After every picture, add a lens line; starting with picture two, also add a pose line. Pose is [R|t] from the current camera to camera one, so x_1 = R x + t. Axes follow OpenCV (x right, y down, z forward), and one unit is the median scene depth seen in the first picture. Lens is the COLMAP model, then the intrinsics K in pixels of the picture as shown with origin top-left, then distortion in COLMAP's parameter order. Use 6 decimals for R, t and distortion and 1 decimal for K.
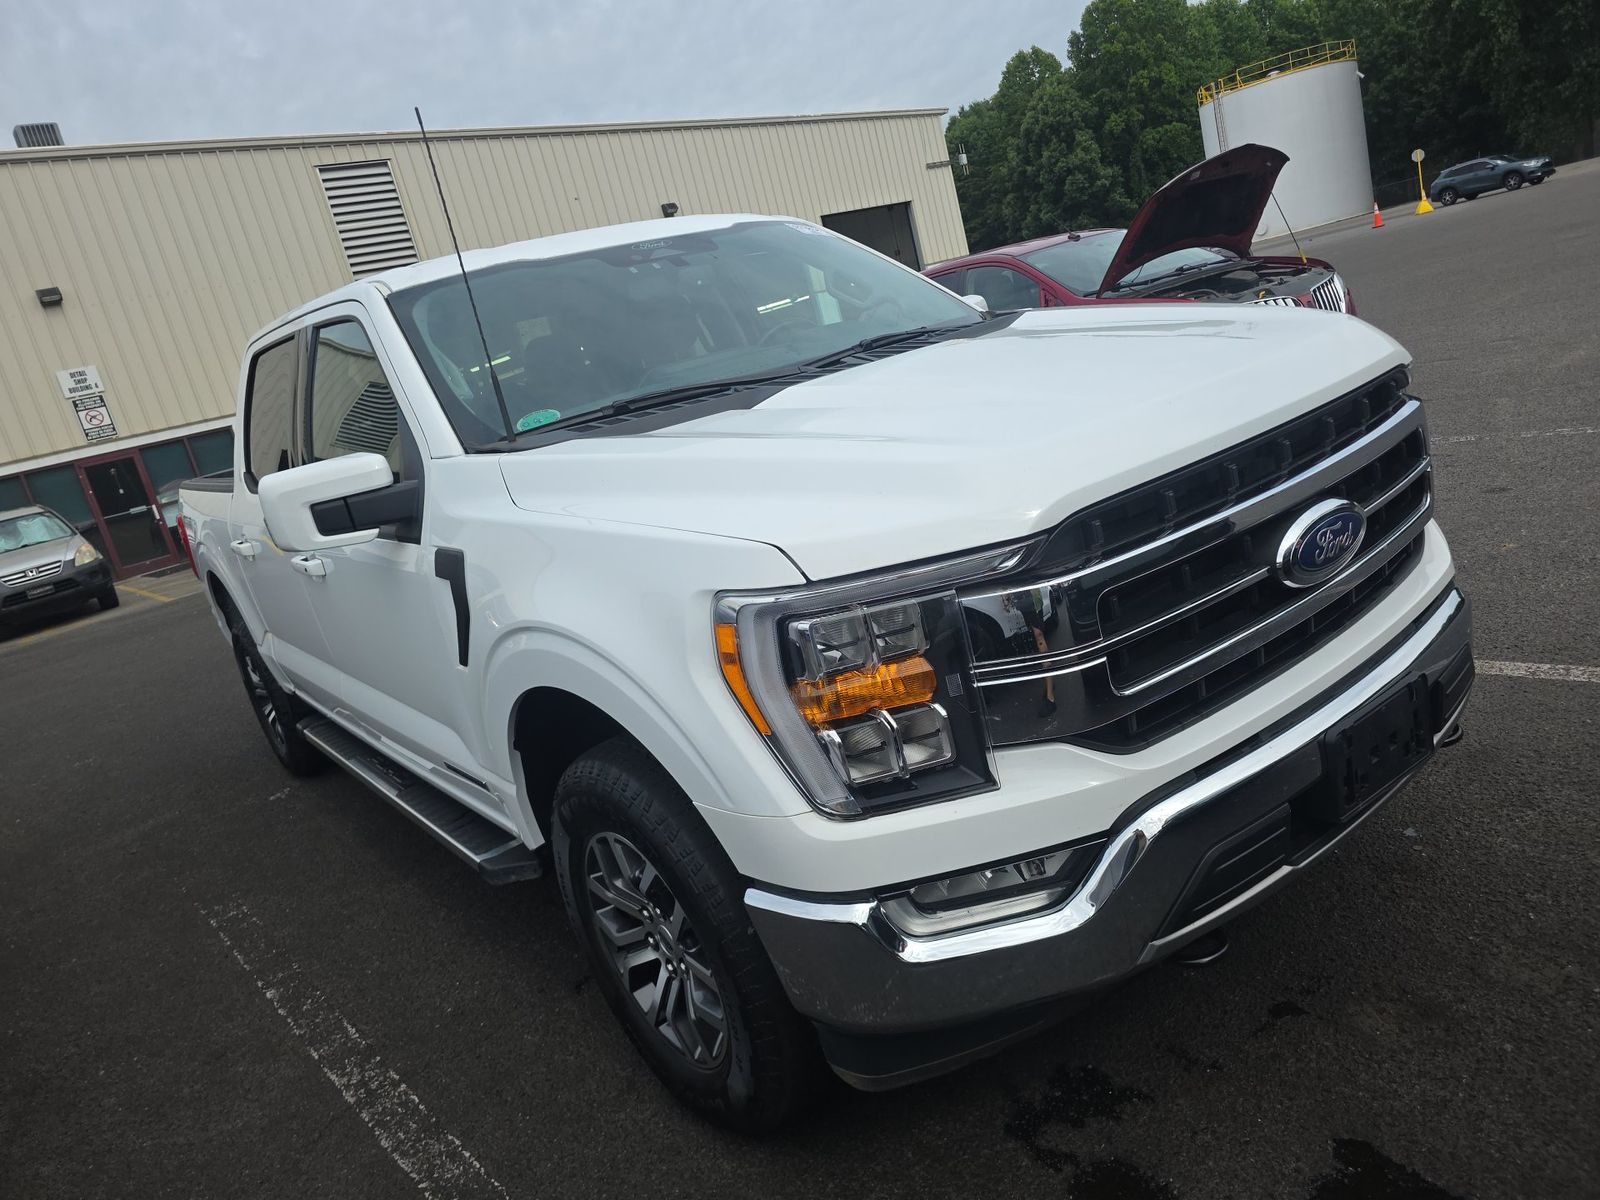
lens RADIAL K [[1077.2, 0, 809.3], [0, 1077.2, 600.6], [0, 0, 1]] dist [0.047731, -0.050279]
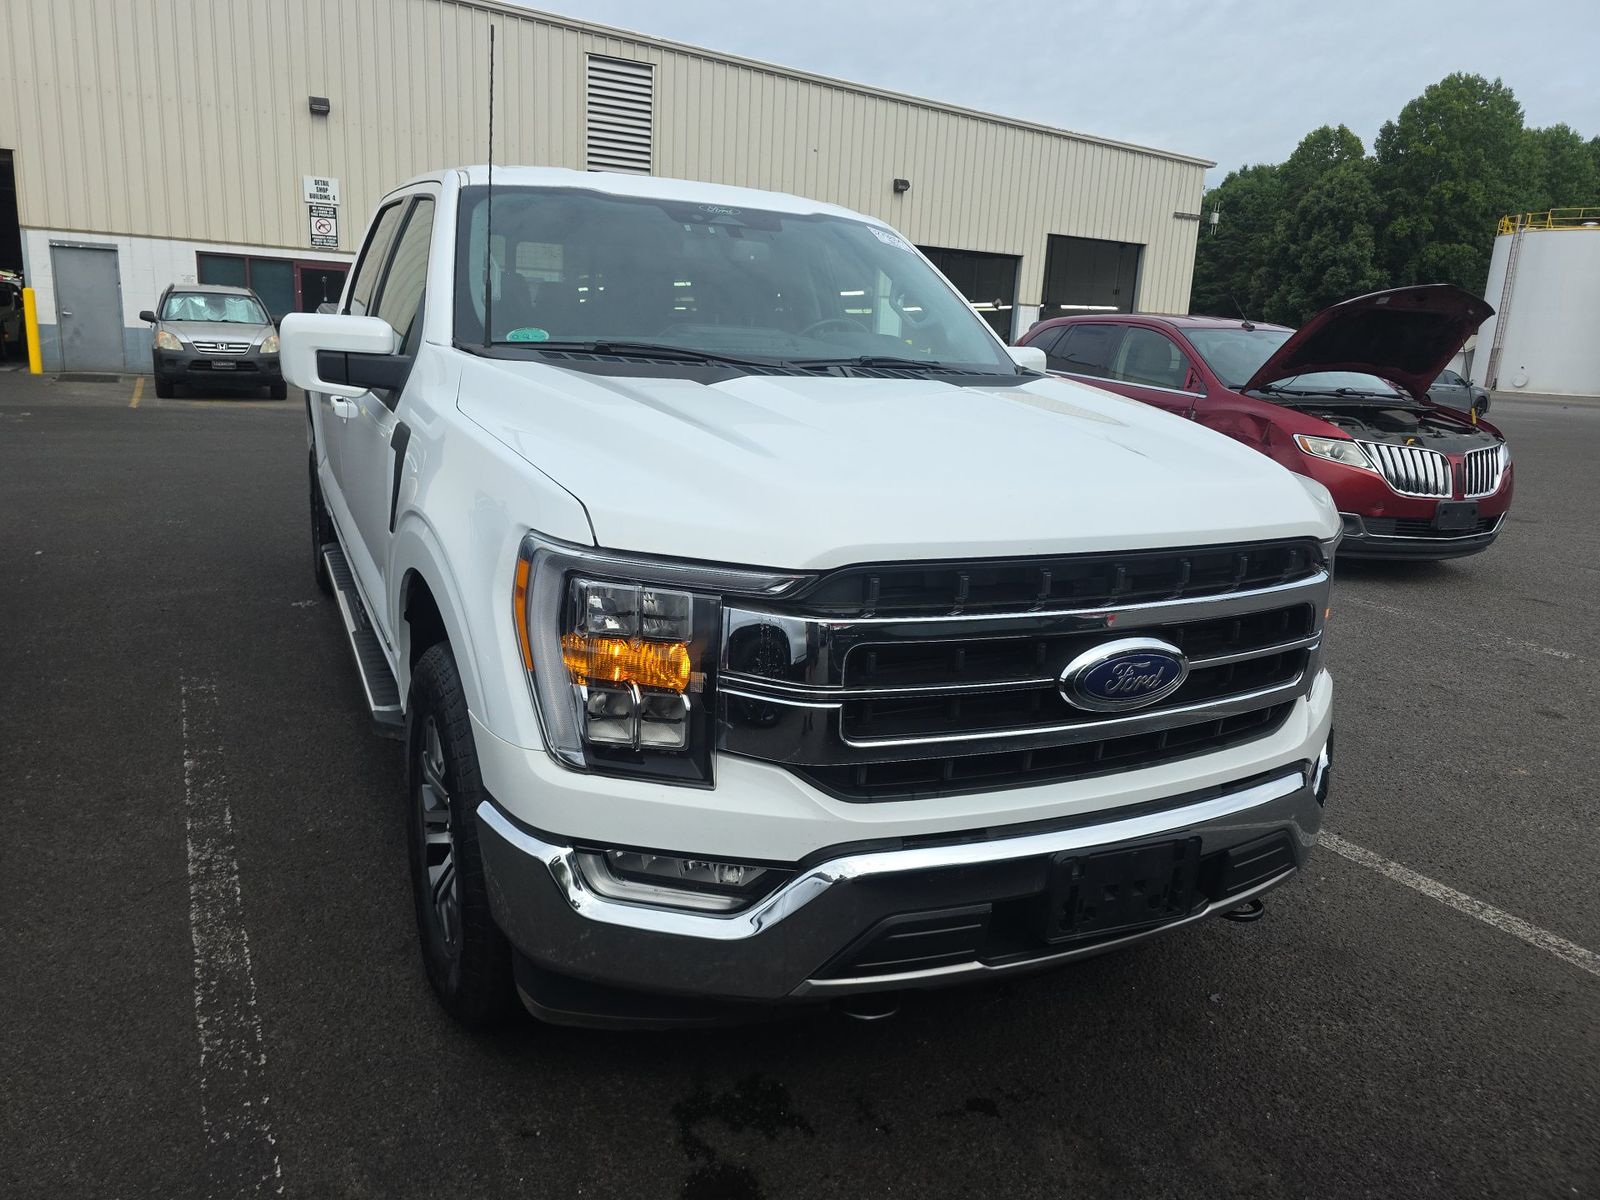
lens RADIAL K [[1077.2, 0, 784.4], [0, 1077.2, 597.6], [0, 0, 1]] dist [0.047731, -0.050279]
pose [[0.938518, 0.321217, -0.126507, 0.185697], [-0.319135, 0.946989, 0.036955, -0.038647], [0.131671, 0.005690, 0.991277, -0.022239]]
